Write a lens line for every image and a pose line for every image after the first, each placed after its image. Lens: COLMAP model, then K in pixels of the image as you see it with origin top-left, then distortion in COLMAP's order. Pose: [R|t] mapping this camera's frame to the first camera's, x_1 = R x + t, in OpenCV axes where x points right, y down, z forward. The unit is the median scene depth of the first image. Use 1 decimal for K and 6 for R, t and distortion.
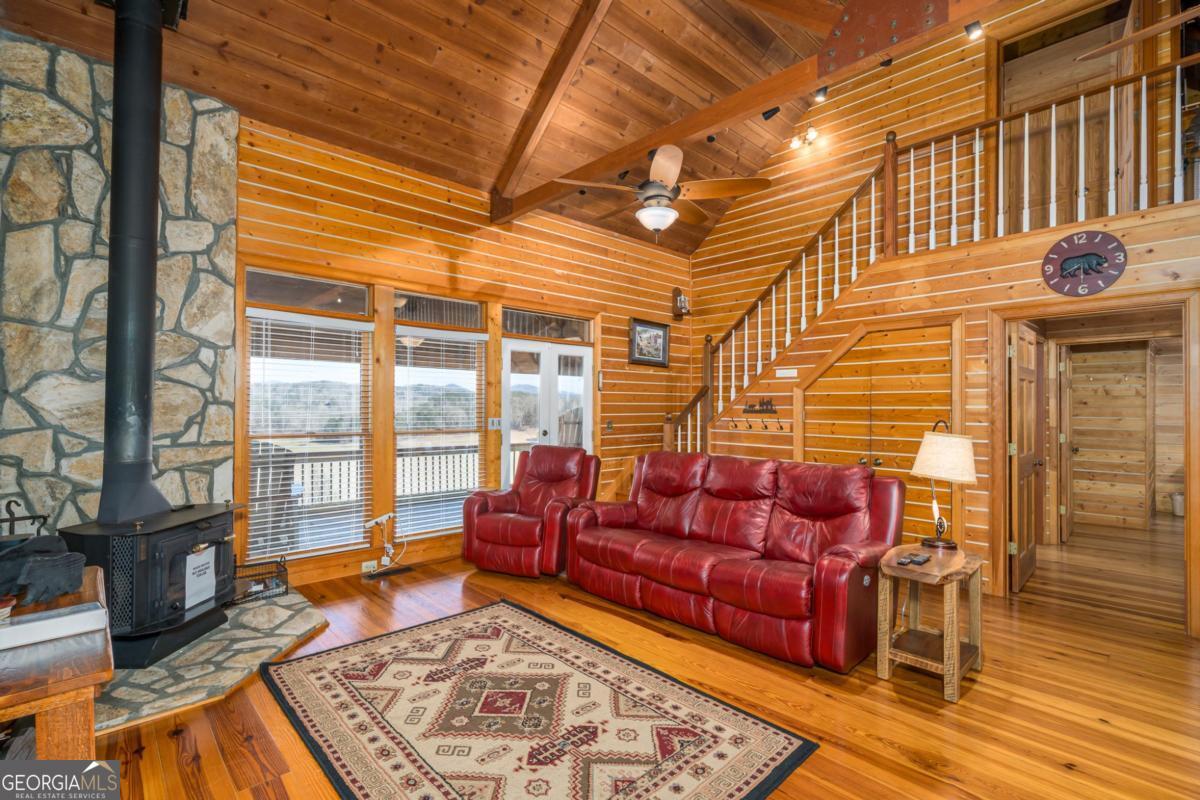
lens RADIAL K [[563.1, 0, 610.1], [0, 563.1, 395.6], [0, 0, 1]] dist [0.000673, 0.000953]
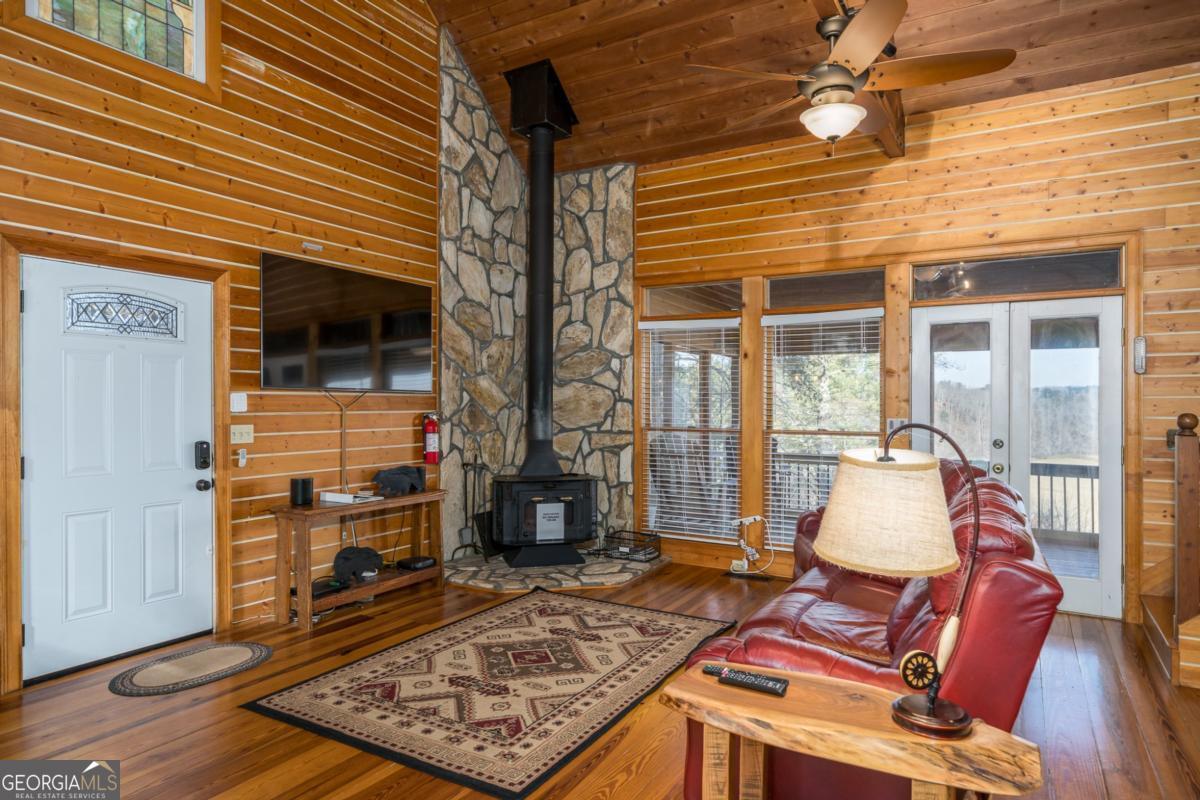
lens RADIAL K [[713.2, 0, 572.8], [0, 713.2, 398.9], [0, 0, 1]] dist [0.000792, 0.000567]
pose [[0.246485, -0.010503, -0.969090, 0.996756], [0.016834, 0.999837, -0.006555, 0.021264], [0.969000, -0.014698, 0.246621, 0.581561]]
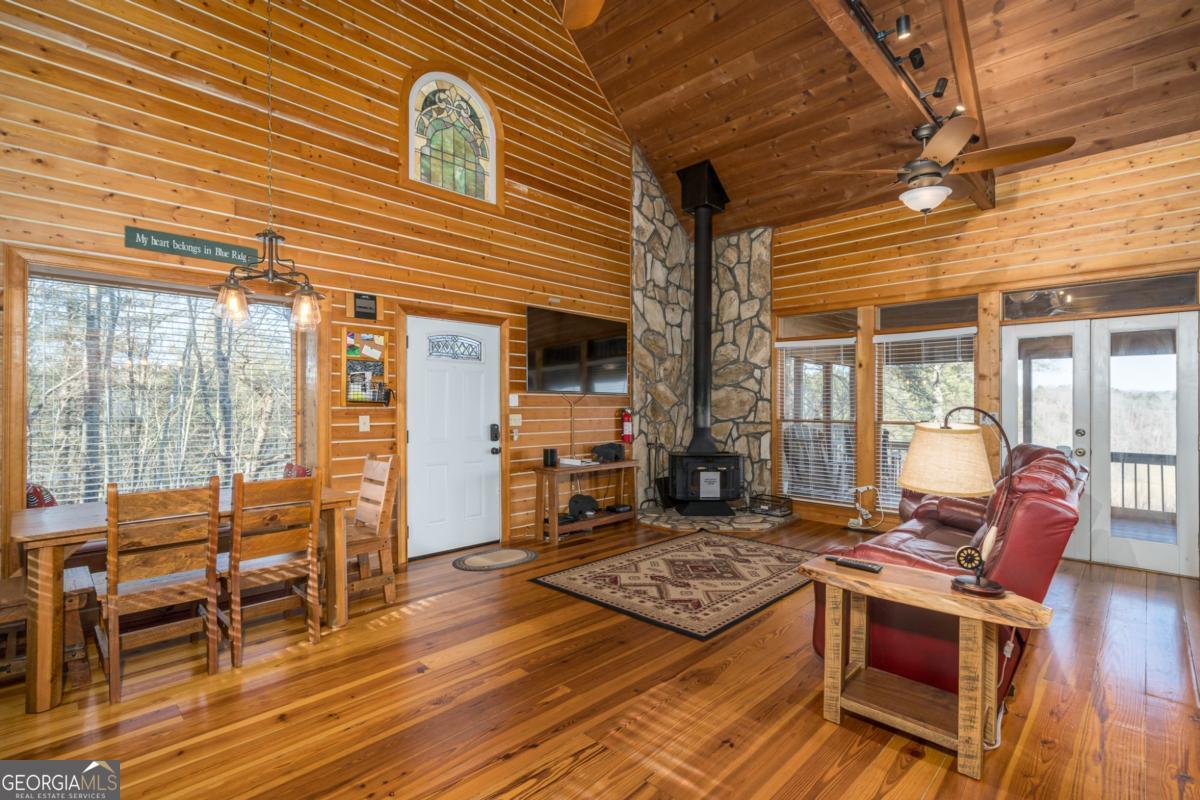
lens RADIAL K [[550.9, 0, 577.8], [0, 550.9, 402.5], [0, 0, 1]] dist [0.000403, 0.000069]
pose [[0.006069, -0.009660, -0.999935, 1.202280], [0.016203, 0.999823, -0.009561, 0.033835], [0.999850, -0.016144, 0.006224, 0.487878]]
